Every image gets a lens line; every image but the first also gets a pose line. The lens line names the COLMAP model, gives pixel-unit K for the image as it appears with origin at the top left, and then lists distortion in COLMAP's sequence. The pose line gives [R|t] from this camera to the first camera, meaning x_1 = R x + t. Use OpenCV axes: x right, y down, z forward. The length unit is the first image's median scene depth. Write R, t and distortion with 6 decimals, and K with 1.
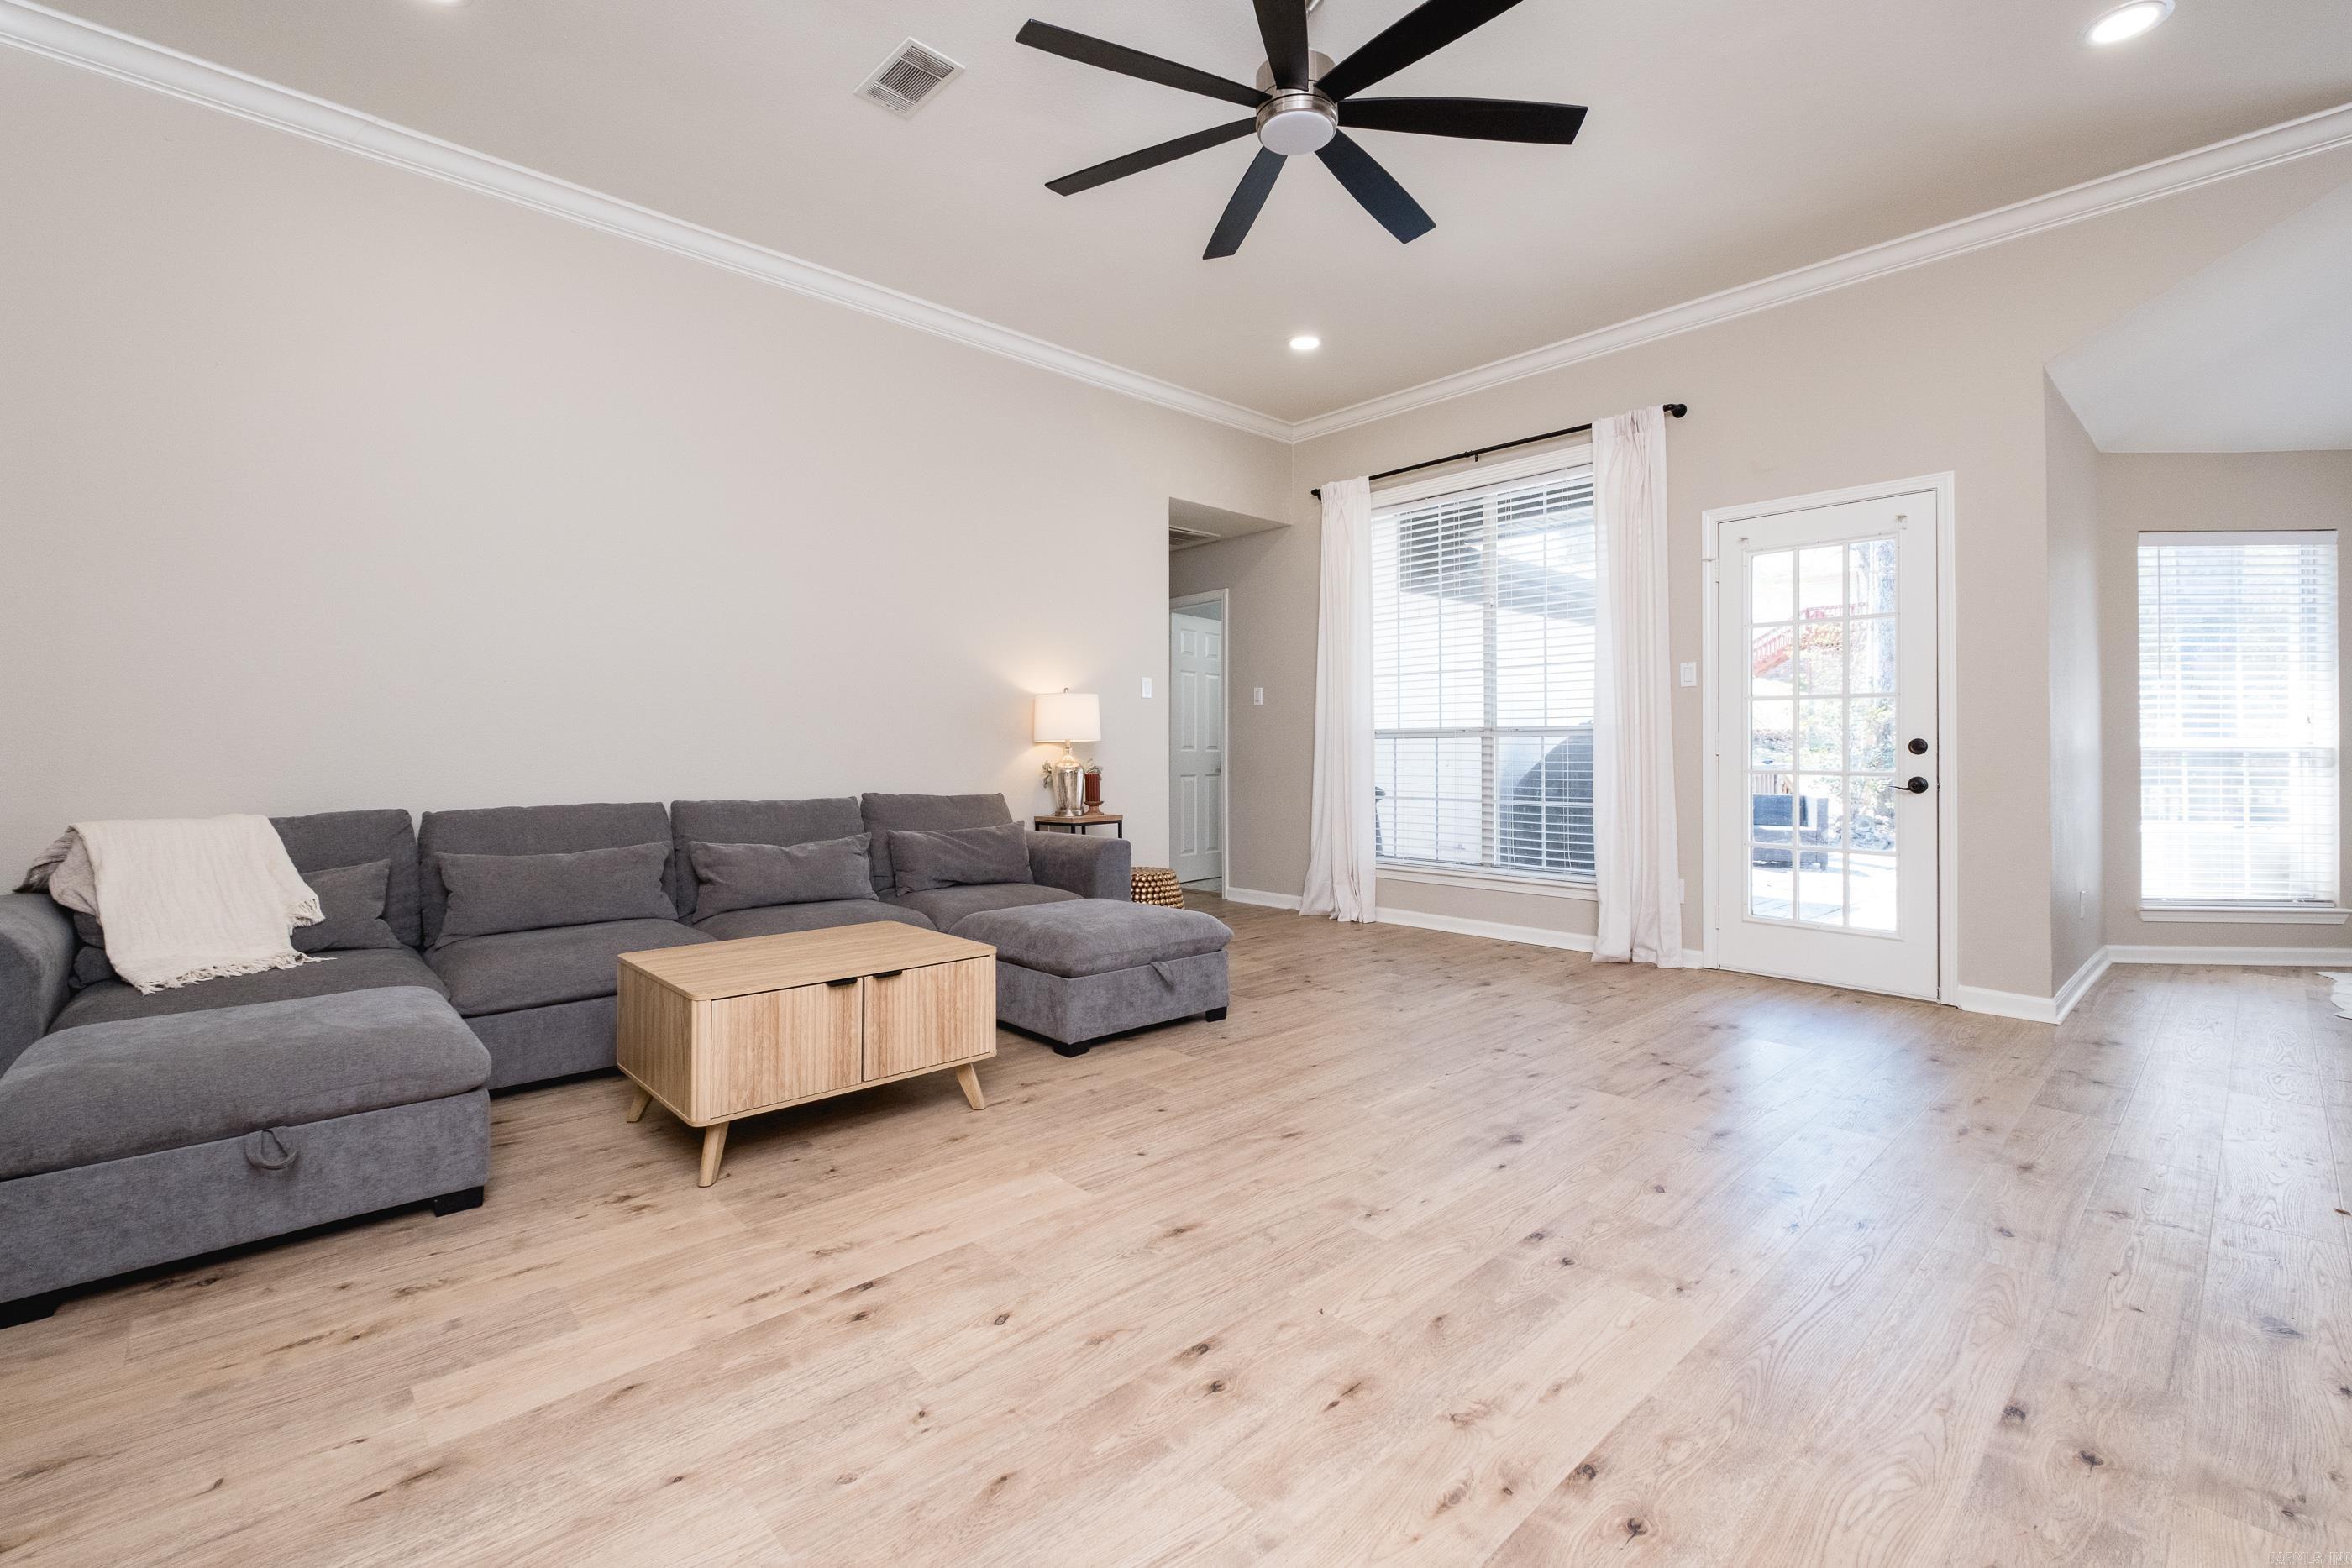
lens RADIAL K [[1018.8, 0, 1188.6], [0, 1018.8, 730.5], [0, 0, 1]] dist [0.006523, -0.004104]
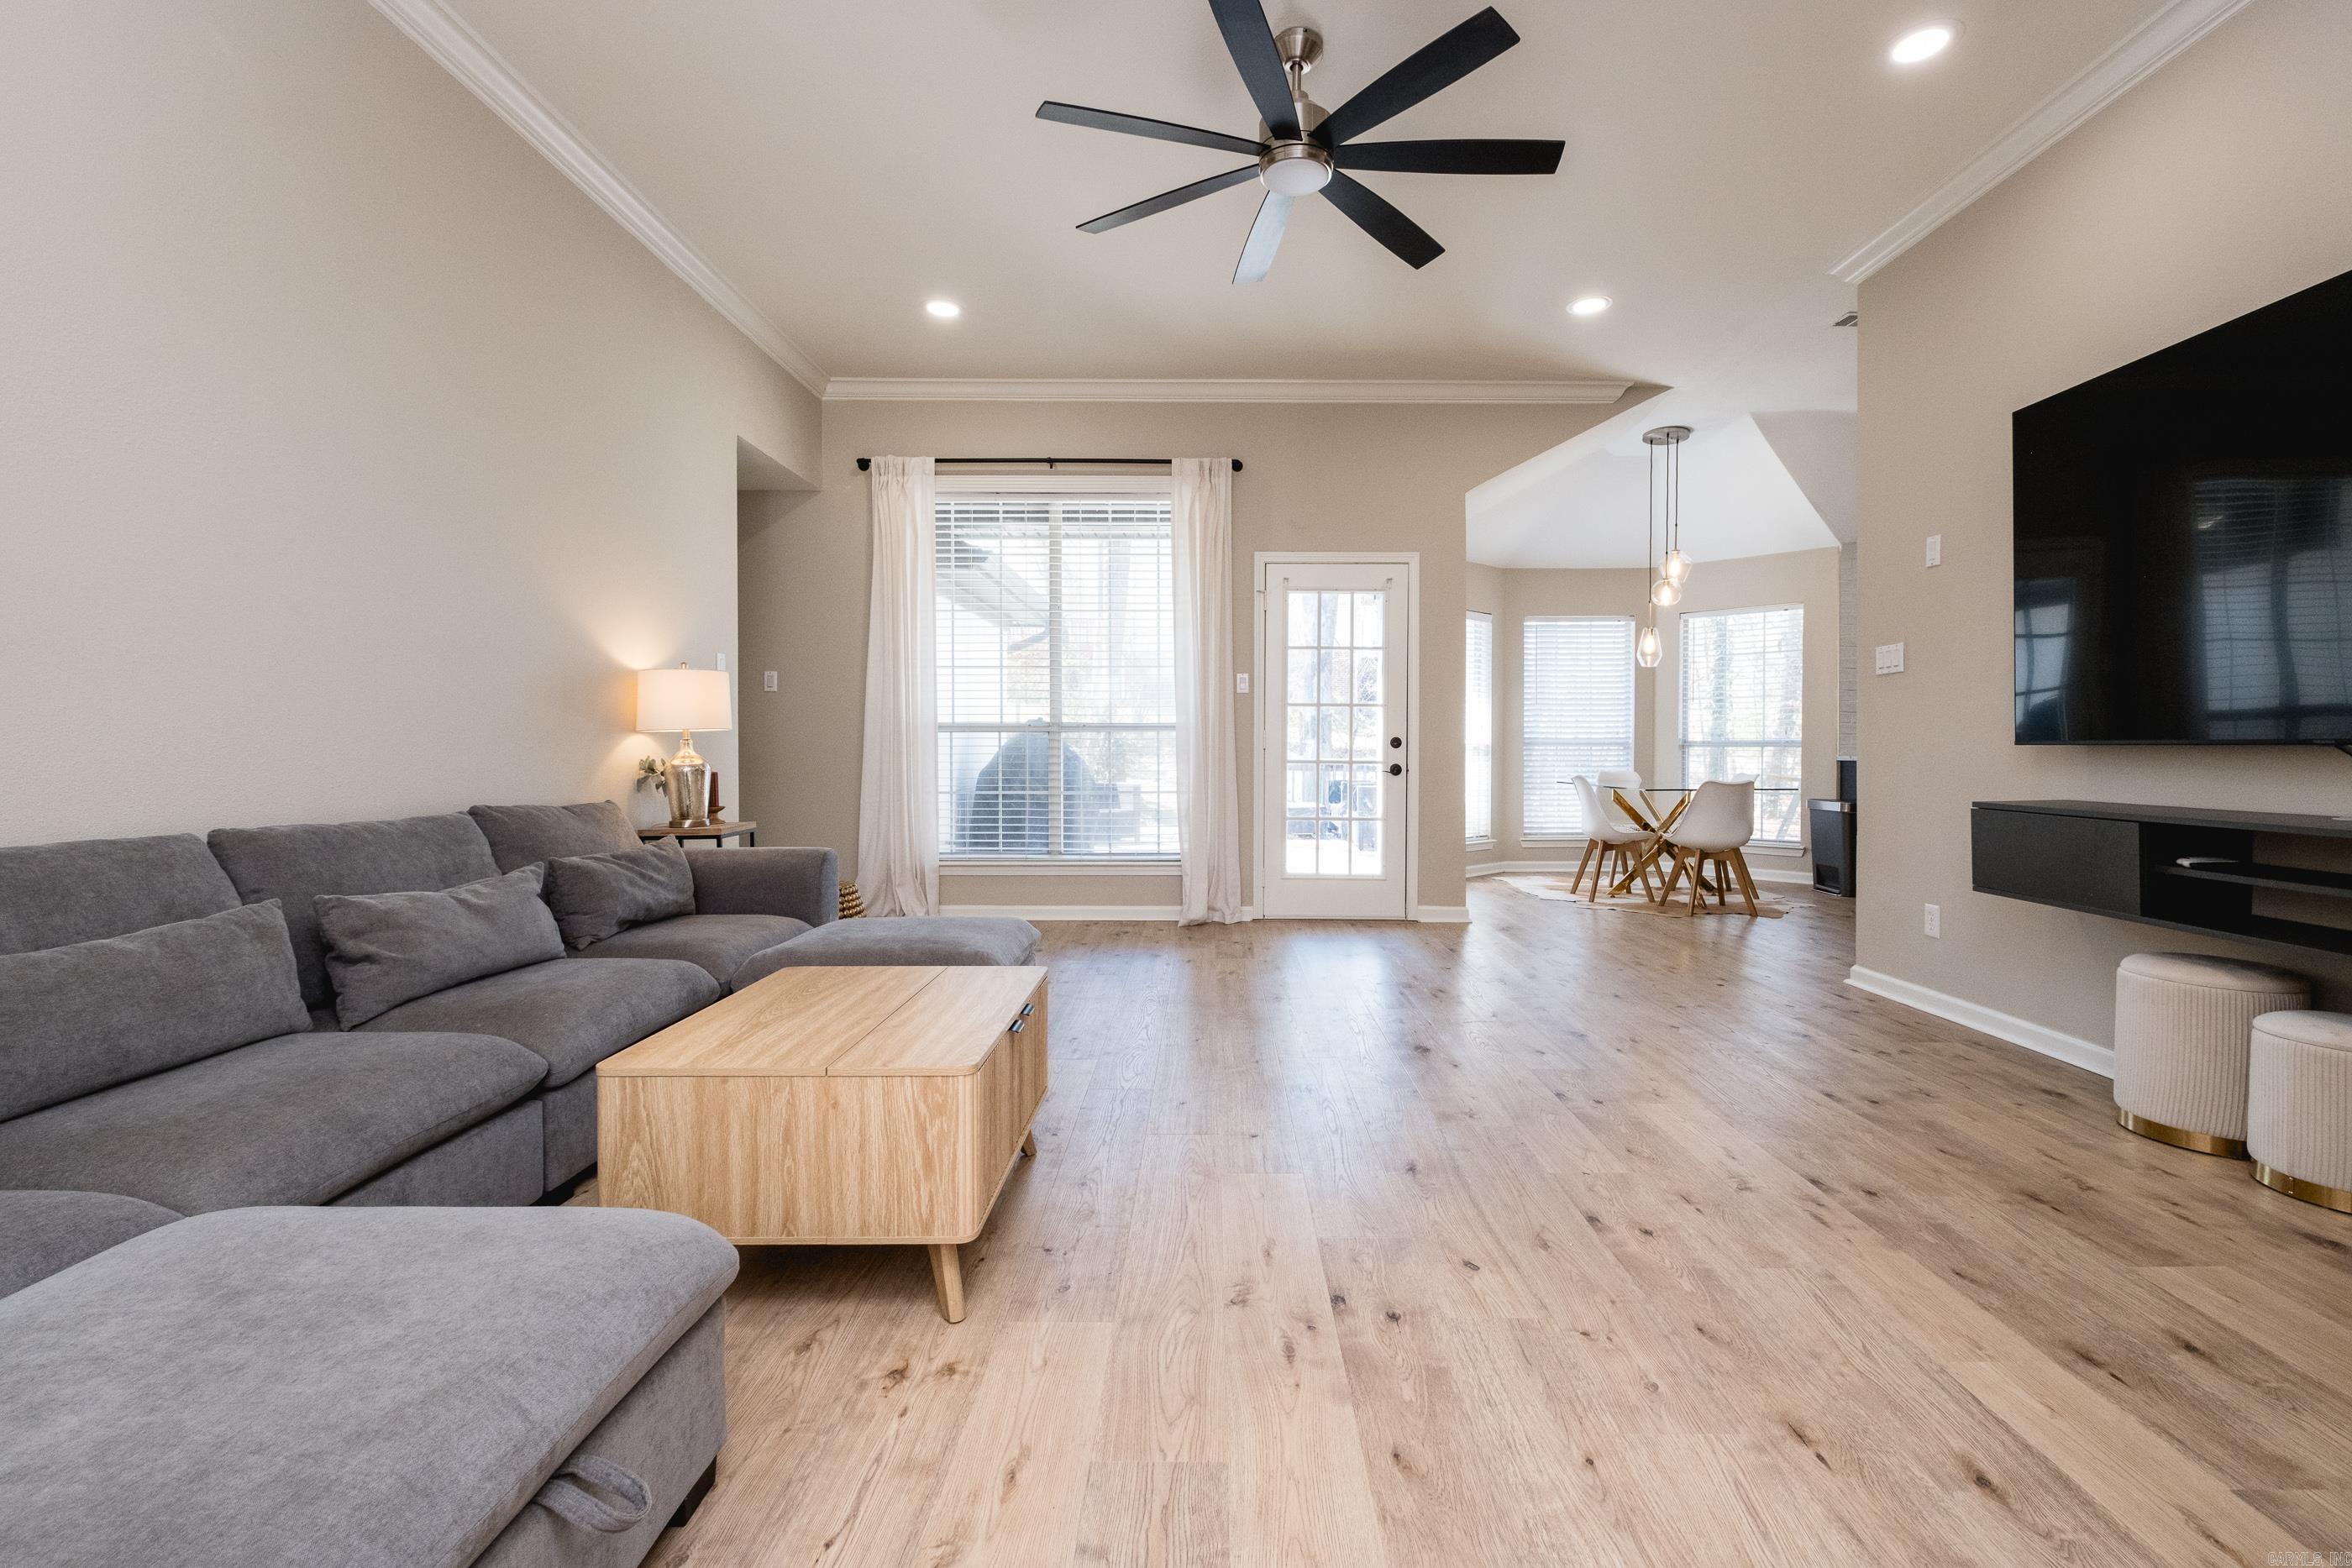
lens RADIAL K [[1018.8, 0, 1207.1], [0, 1018.8, 762.9], [0, 0, 1]] dist [0.006523, -0.004104]
pose [[0.688884, -0.010427, 0.724797, -0.725631], [-0.018924, 0.999297, 0.032362, 0.003585], [-0.724625, -0.036010, 0.688202, 0.290910]]
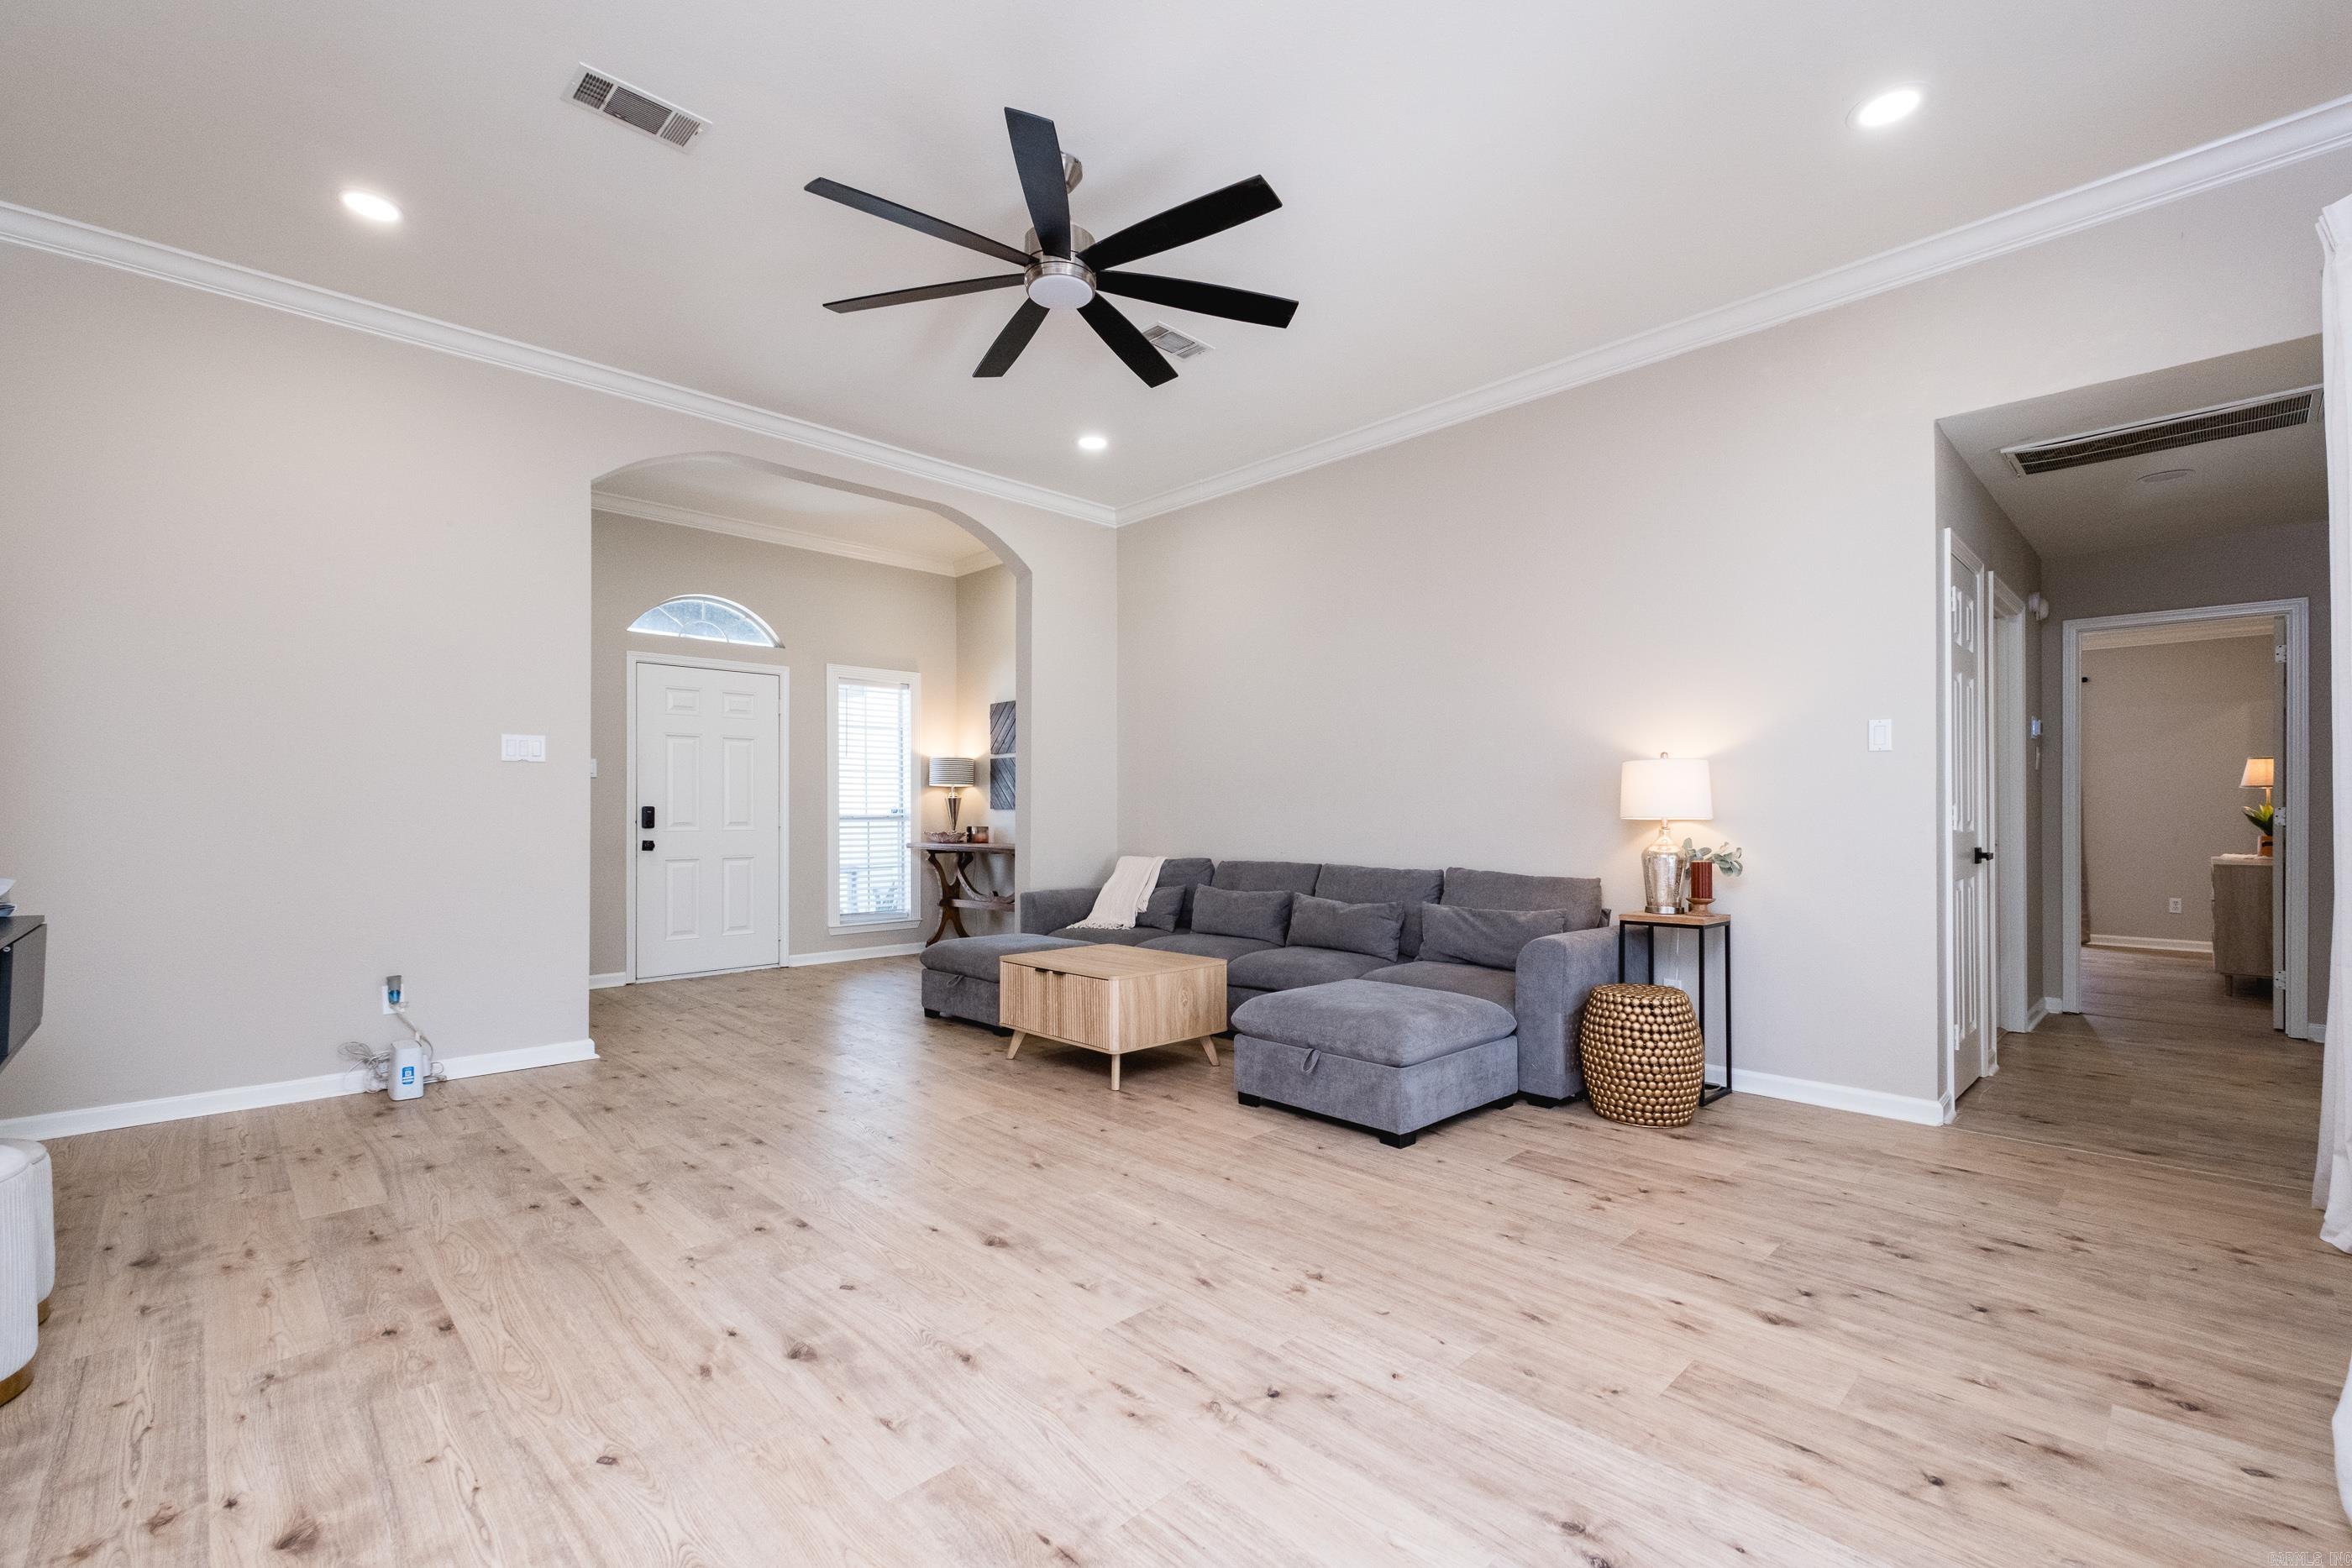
lens RADIAL K [[1018.8, 0, 1180.7], [0, 1018.8, 792.1], [0, 0, 1]] dist [0.006523, -0.004104]
pose [[0.014340, -0.018409, -0.999728, 1.190867], [0.025560, 0.999511, -0.018038, -0.011401], [0.999570, -0.025295, 0.014803, 1.064641]]
